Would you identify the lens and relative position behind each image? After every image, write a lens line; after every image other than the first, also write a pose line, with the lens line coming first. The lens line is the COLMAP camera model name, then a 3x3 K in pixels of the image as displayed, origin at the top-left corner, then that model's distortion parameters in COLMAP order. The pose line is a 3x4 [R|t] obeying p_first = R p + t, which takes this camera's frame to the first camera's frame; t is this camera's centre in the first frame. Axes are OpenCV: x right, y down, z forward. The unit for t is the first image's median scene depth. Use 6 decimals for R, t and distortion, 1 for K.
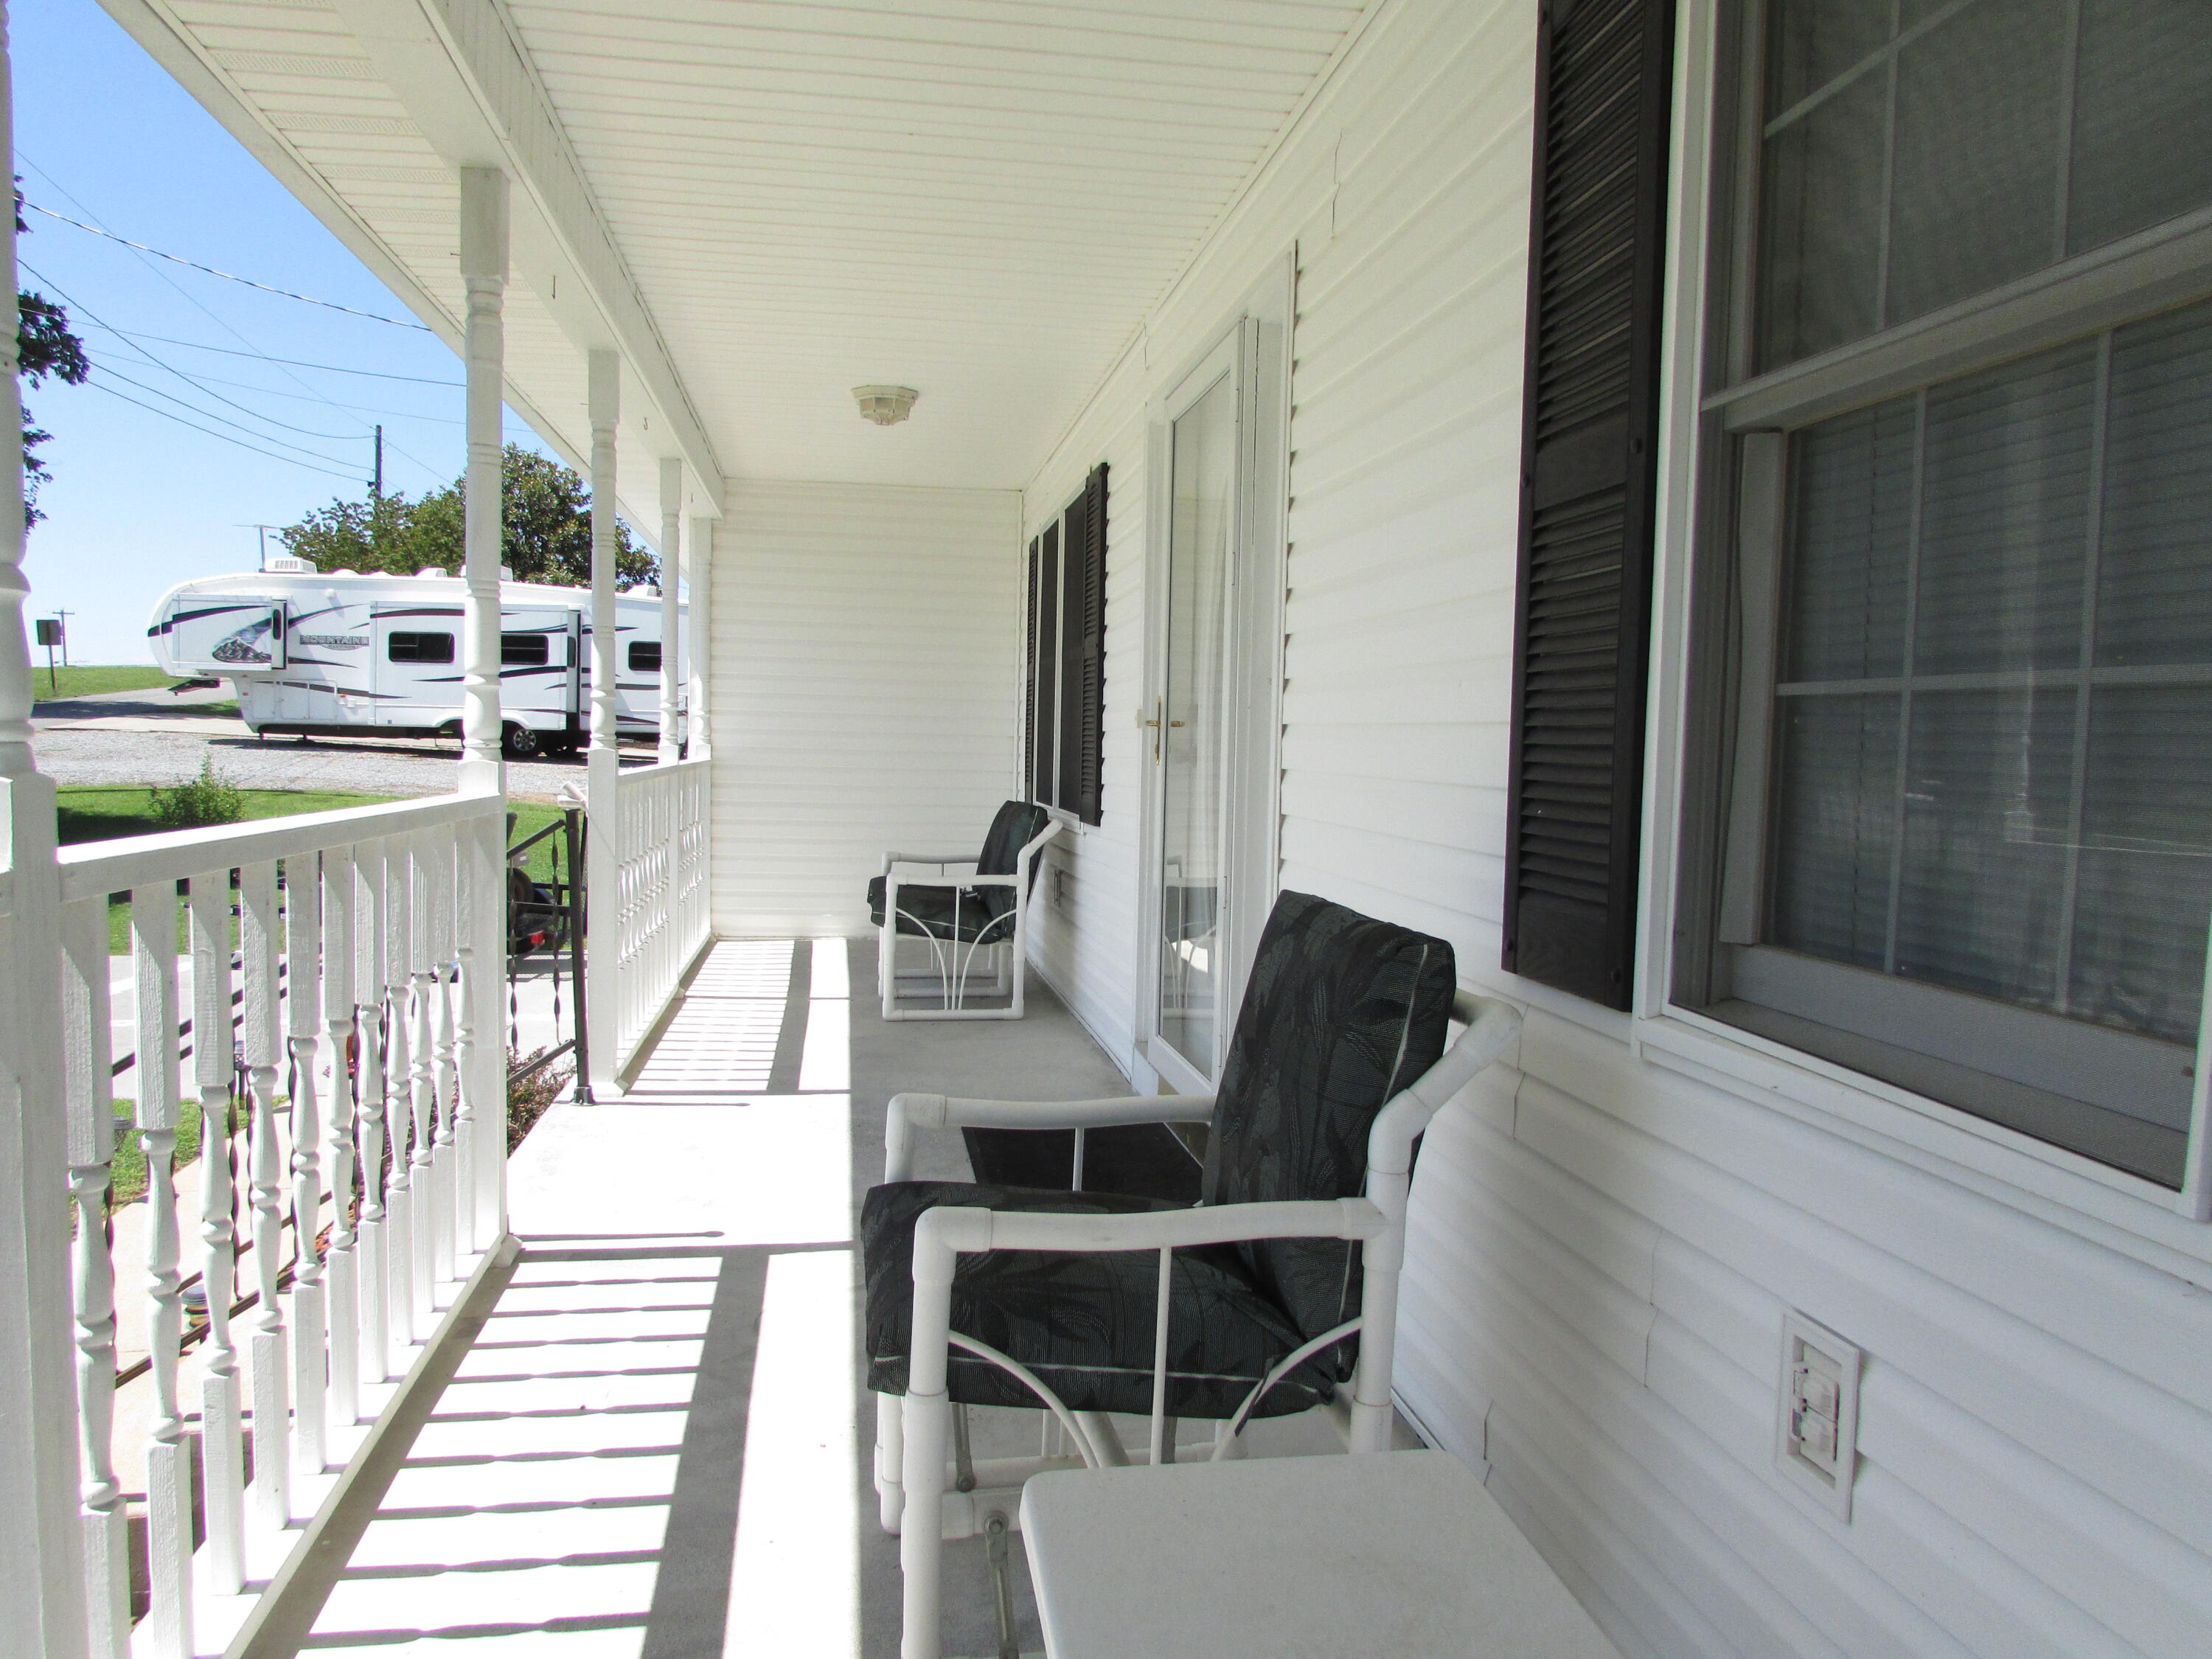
lens RADIAL K [[1578.4, 0, 1106.0], [0, 1578.4, 829.5], [0, 0, 1]] dist [-0.029874, 0.006877]
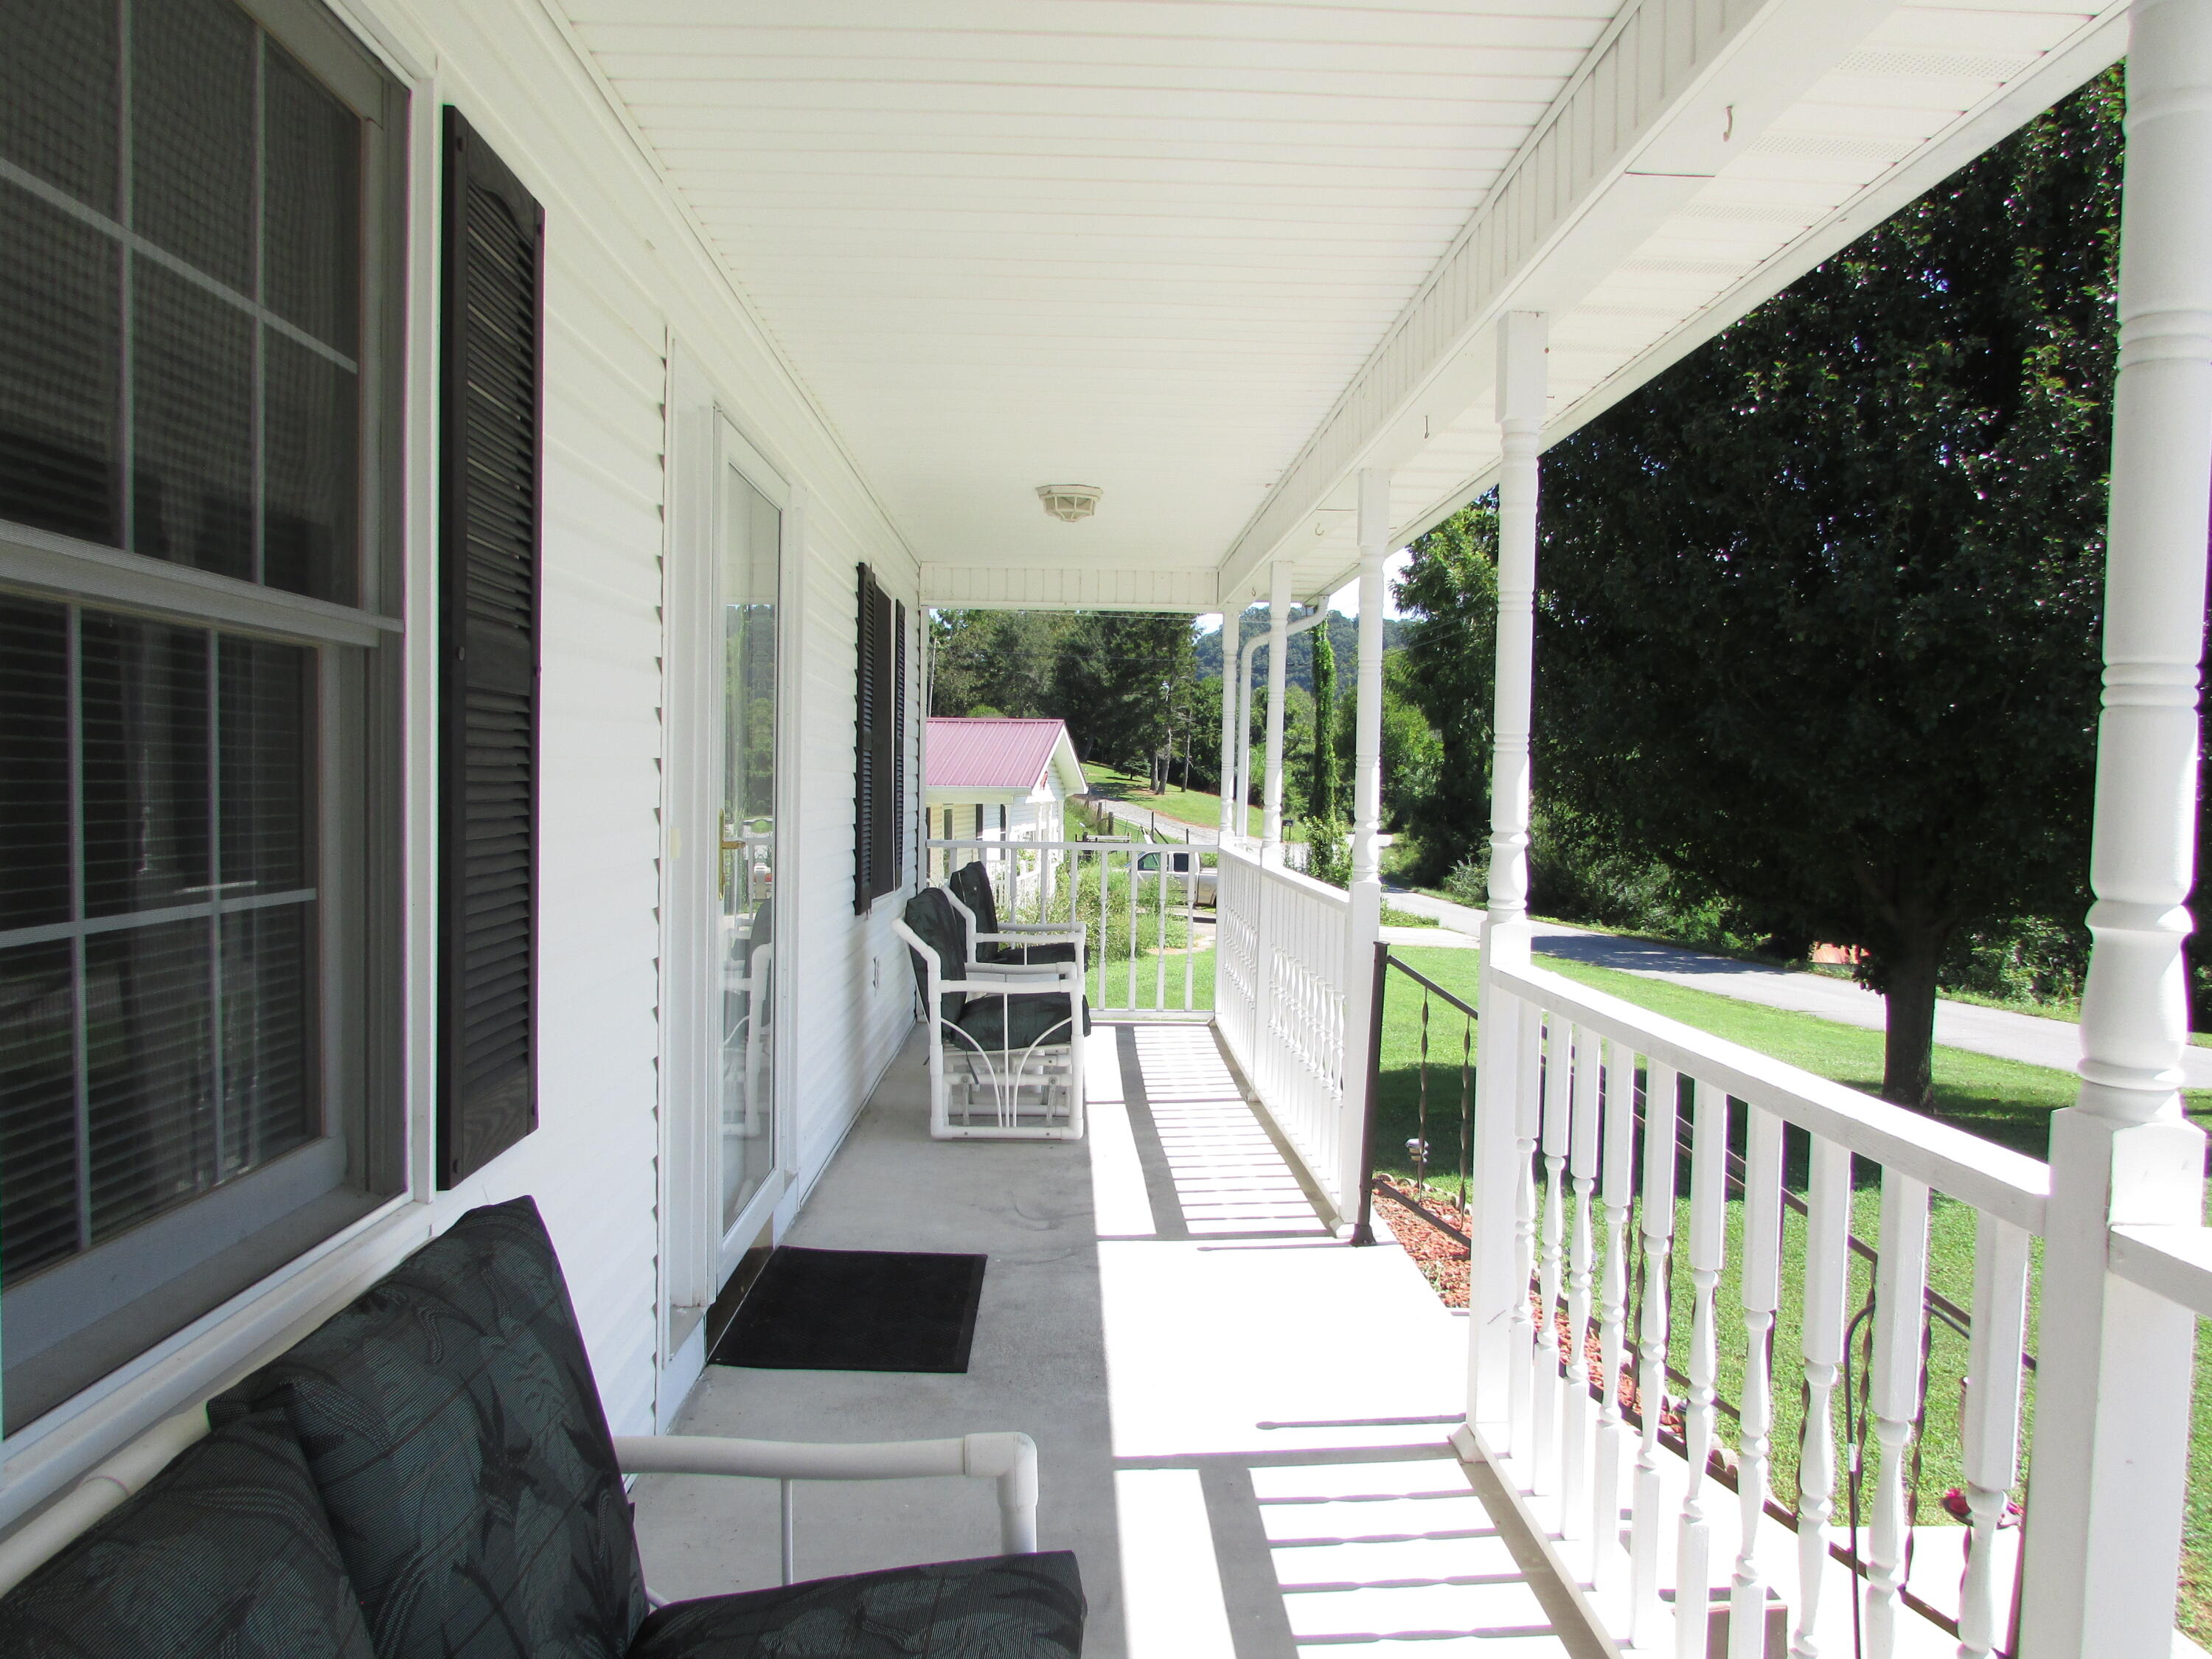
lens RADIAL K [[1578.4, 0, 1106.0], [0, 1578.4, 829.5], [0, 0, 1]] dist [-0.029874, 0.006877]
pose [[-0.991227, -0.036049, 0.127159, -0.342340], [-0.020847, 0.992685, 0.118919, -0.249963], [-0.130516, 0.115225, -0.984728, 2.381834]]
